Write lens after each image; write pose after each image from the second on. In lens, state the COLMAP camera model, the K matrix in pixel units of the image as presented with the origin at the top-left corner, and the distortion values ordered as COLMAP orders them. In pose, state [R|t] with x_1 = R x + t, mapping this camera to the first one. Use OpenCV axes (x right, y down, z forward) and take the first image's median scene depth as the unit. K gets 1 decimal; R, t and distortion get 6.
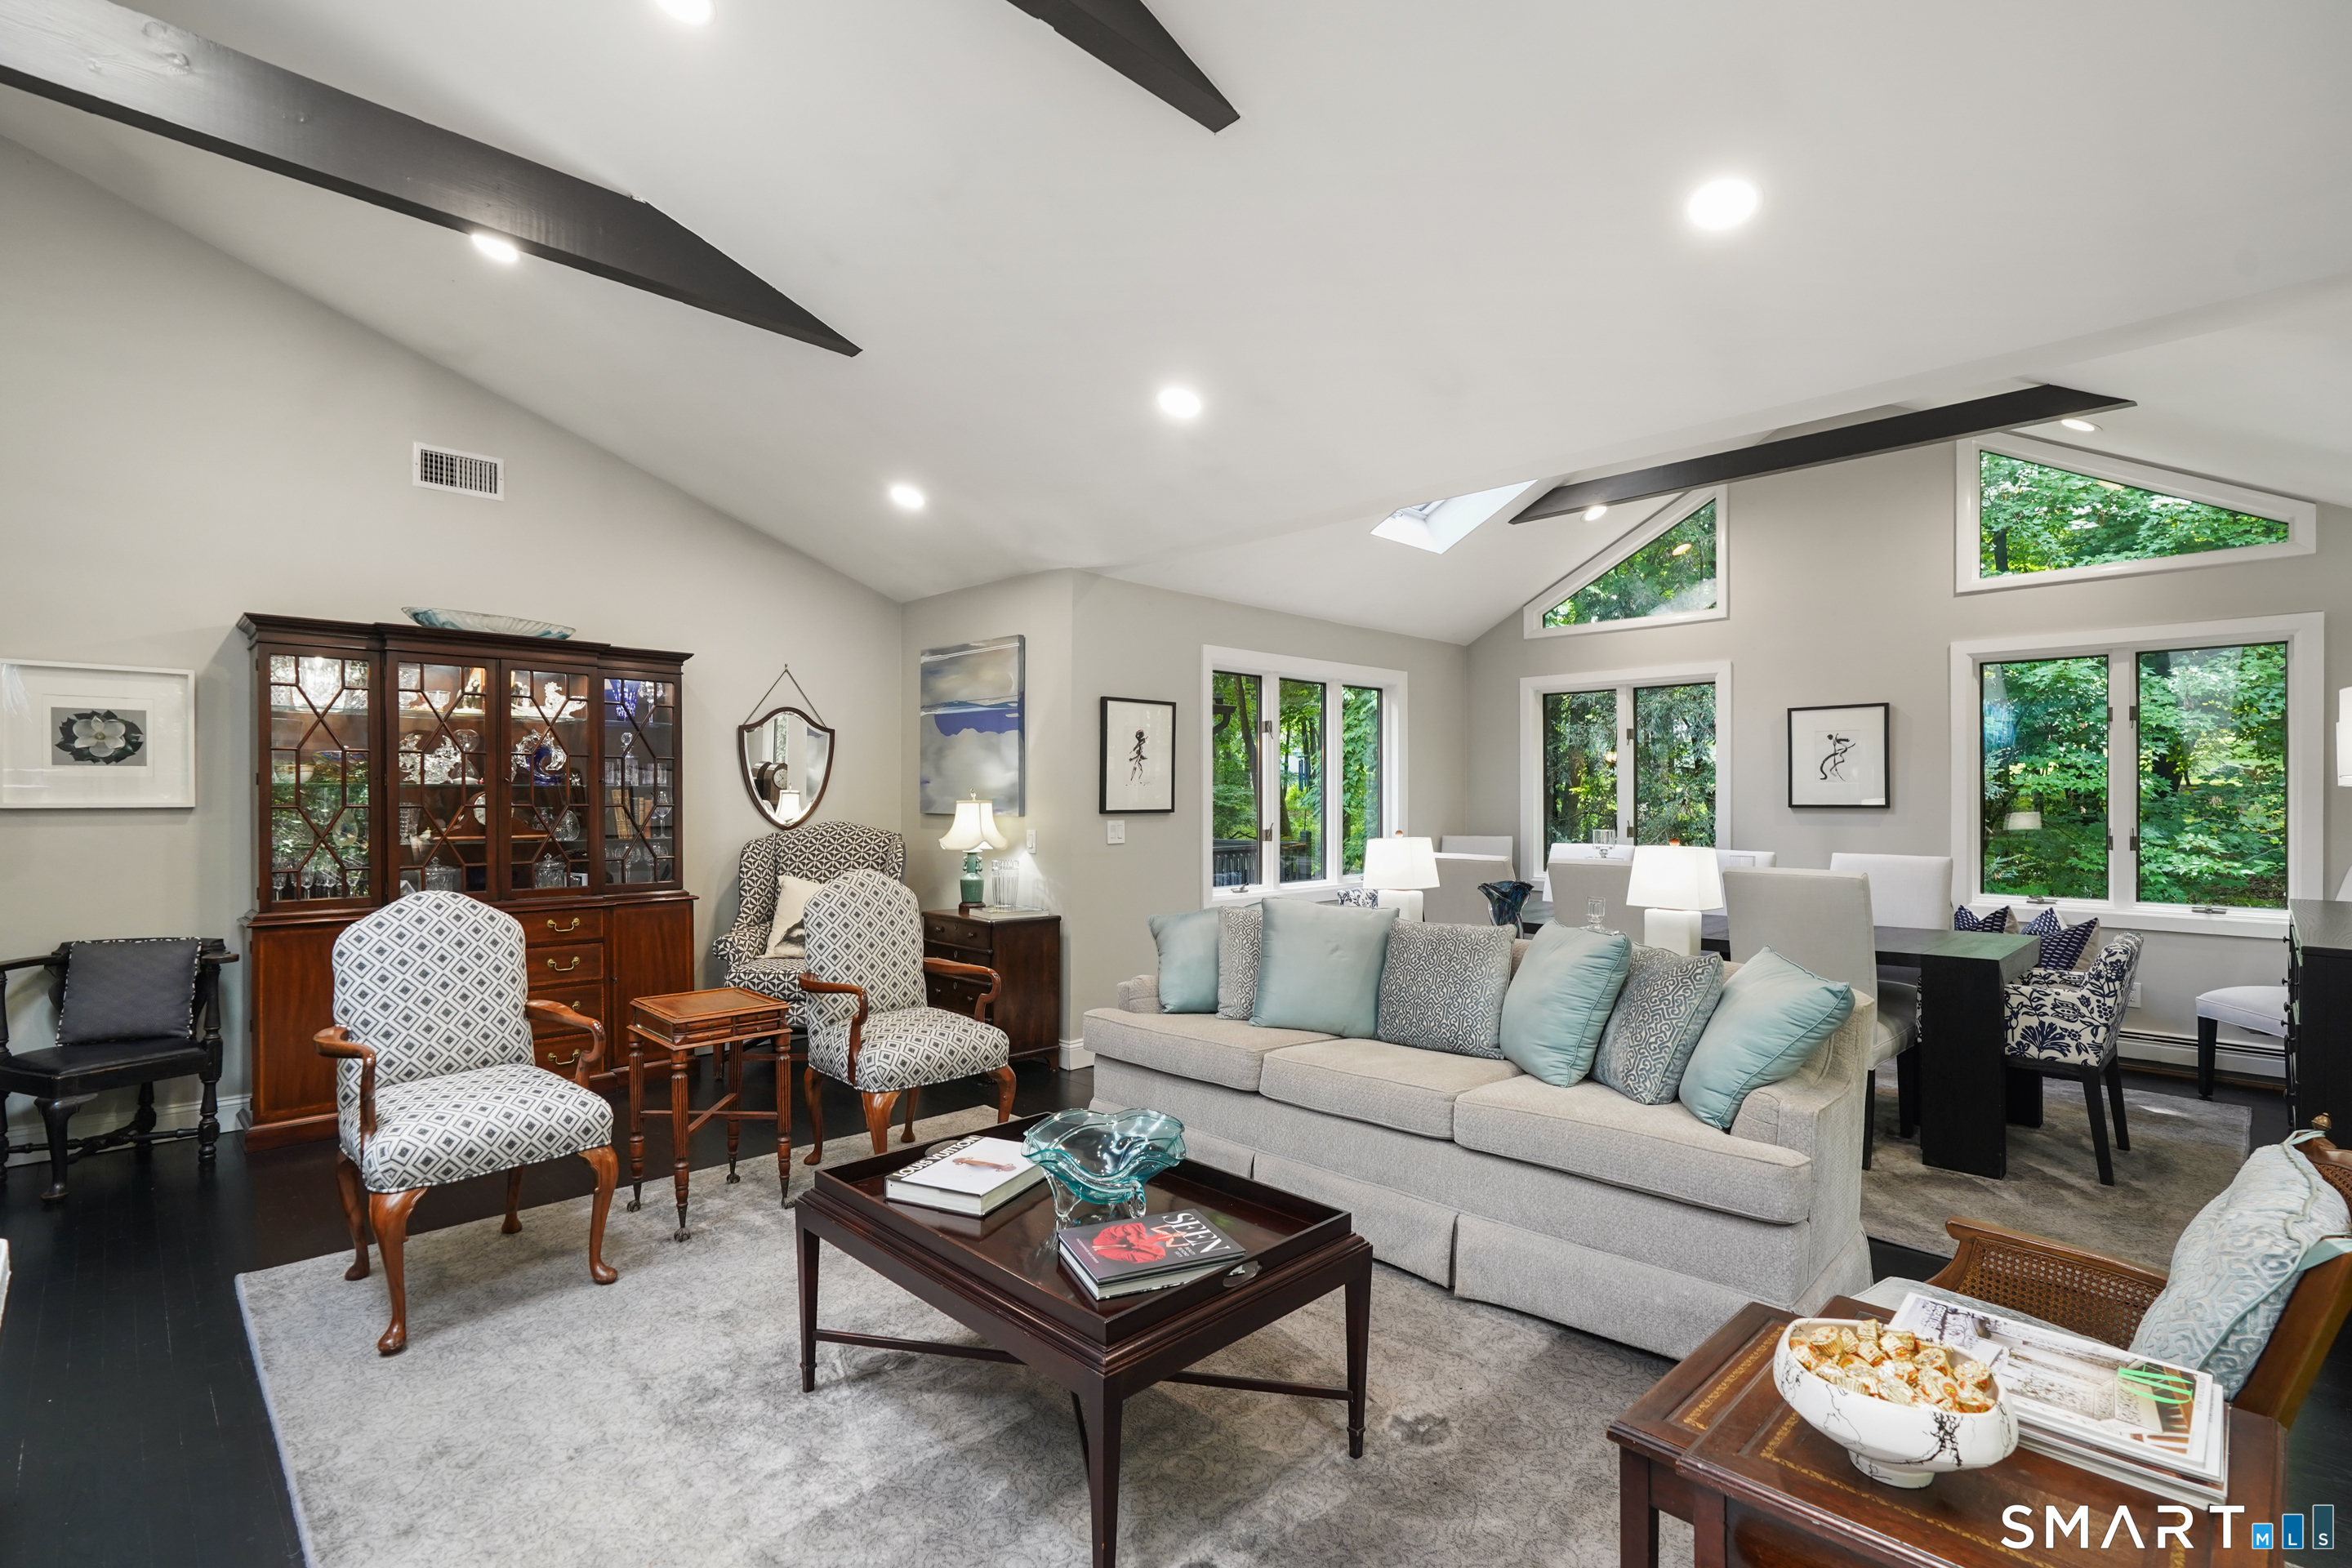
lens RADIAL K [[1084.8, 0, 1144.5], [0, 1084.8, 783.3], [0, 0, 1]] dist [-0.014078, 0.000614]
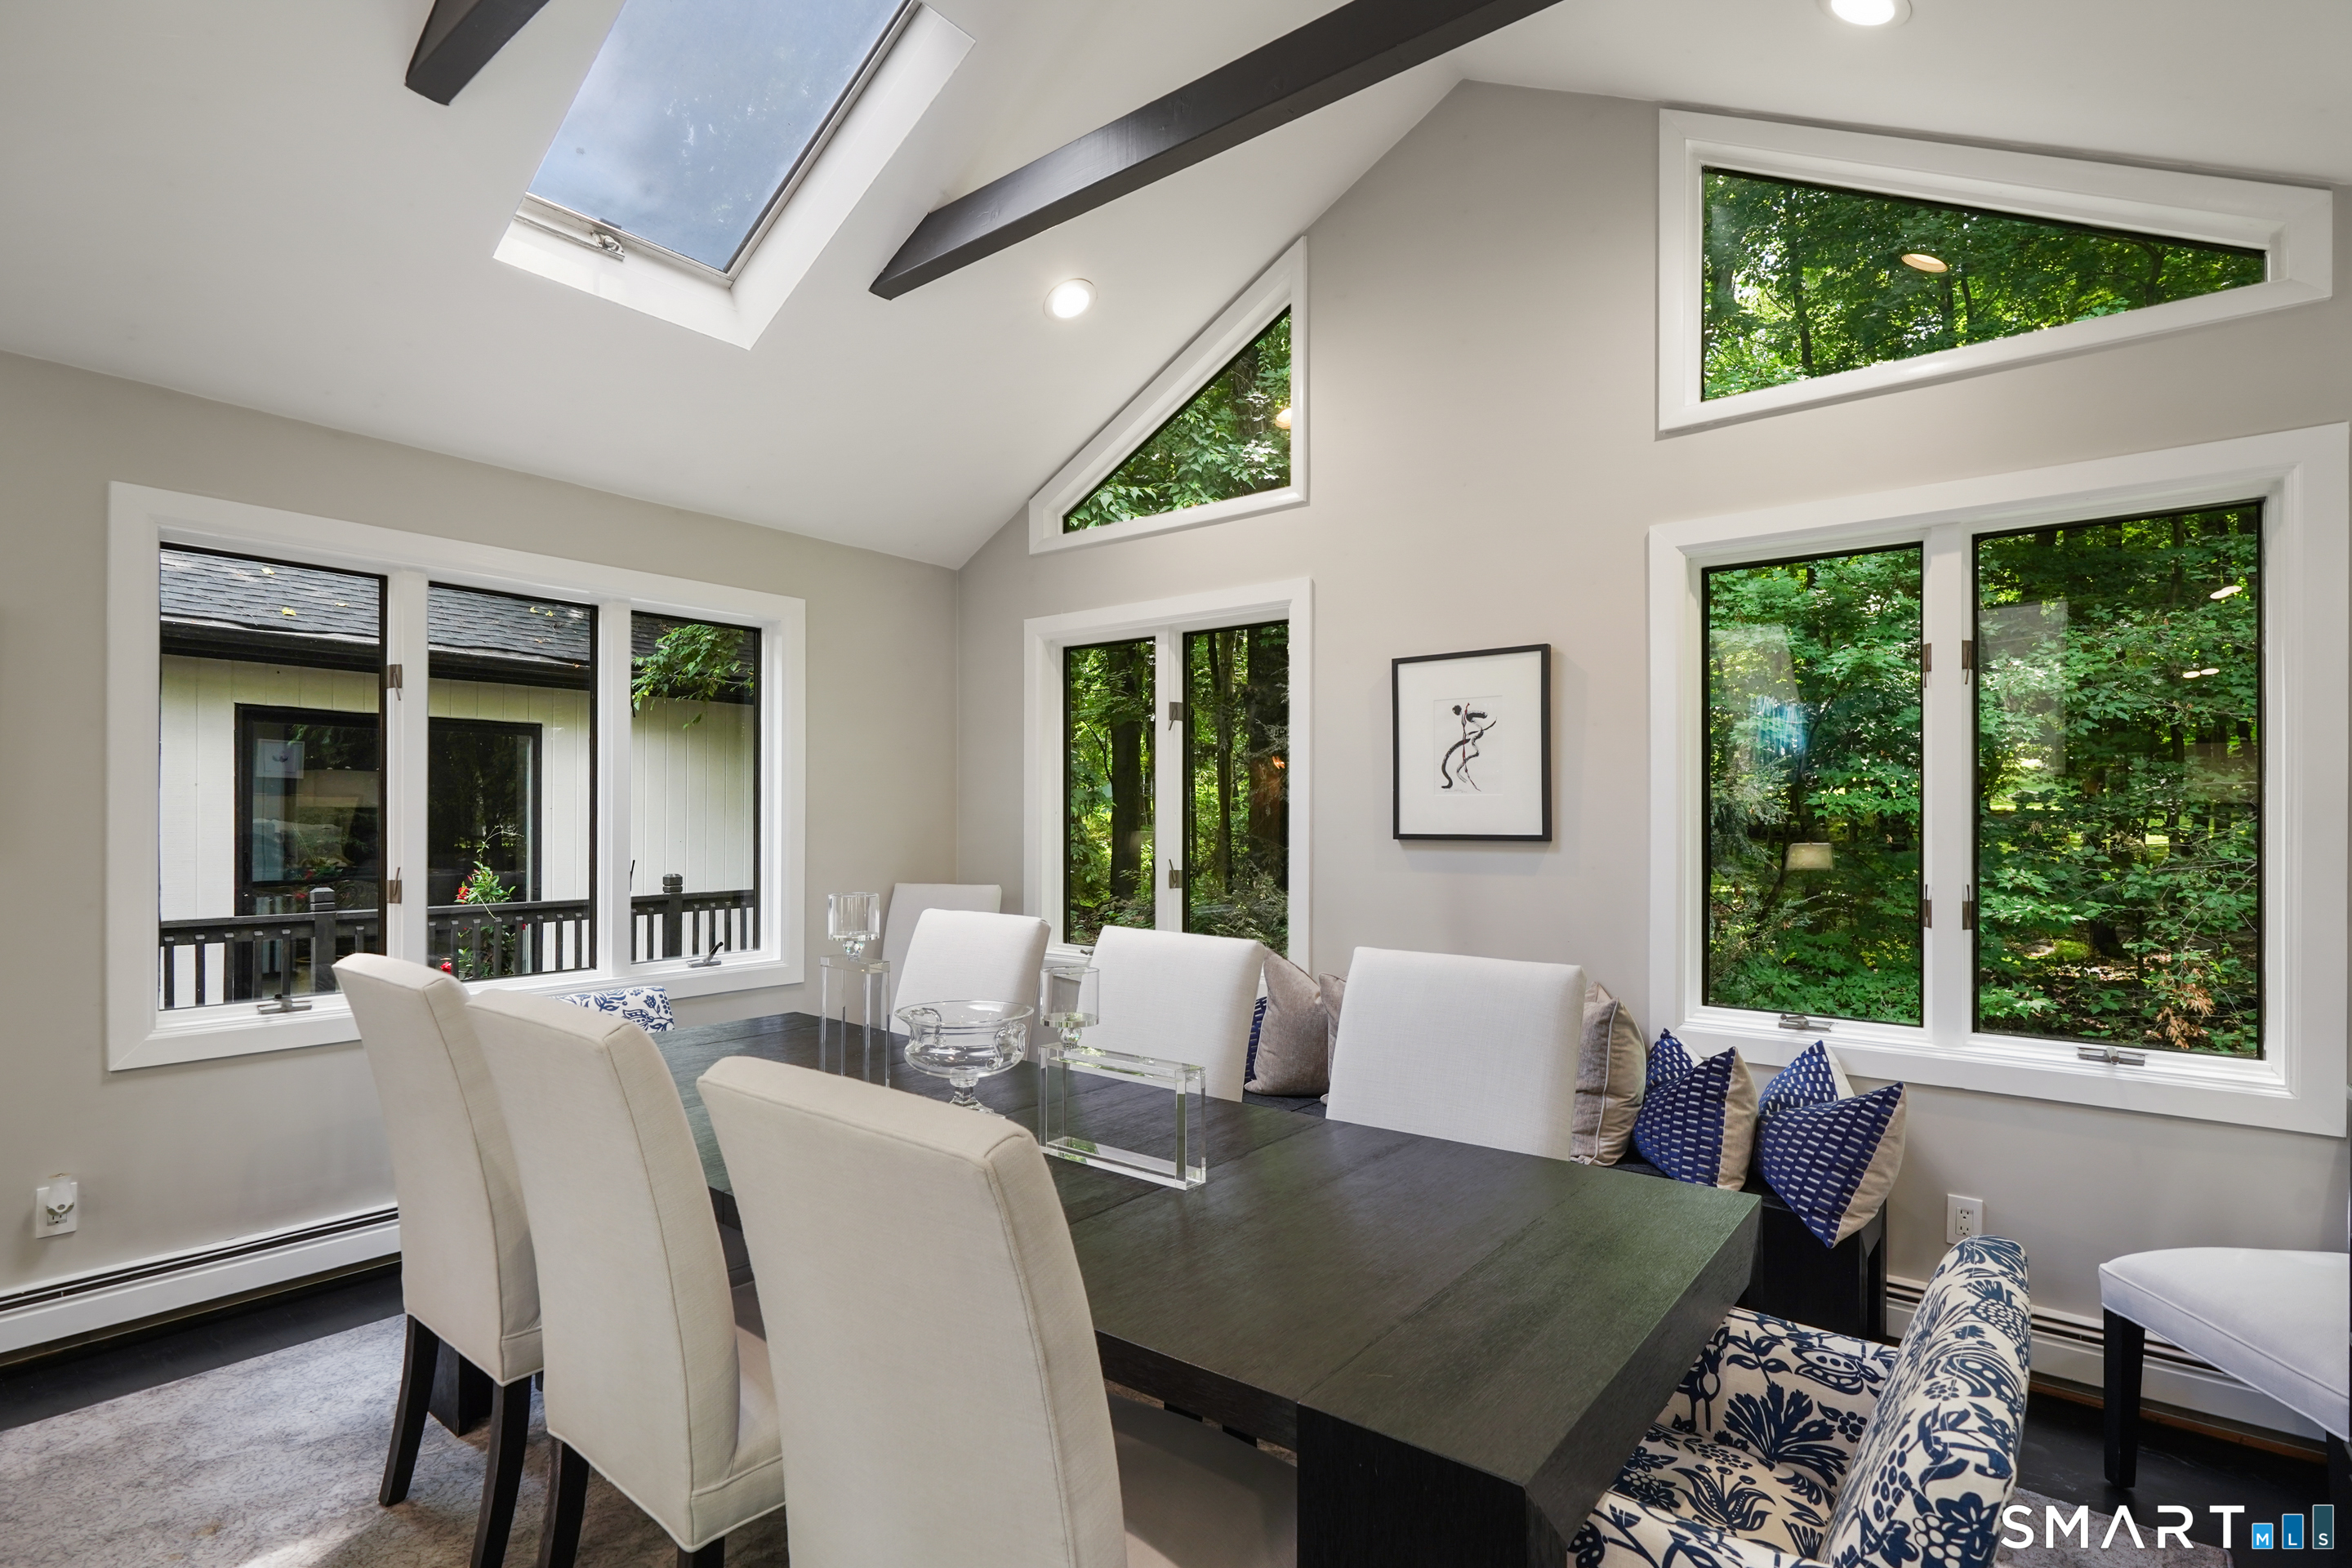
lens RADIAL K [[1118.5, 0, 1172.7], [0, 1118.5, 795.5], [0, 0, 1]] dist [-0.003132, -0.000574]
pose [[0.989587, 0.006577, 0.143783, 0.401850], [-0.005339, 0.999945, -0.008993, 0.005893], [-0.143834, 0.008132, 0.989568, 0.450080]]
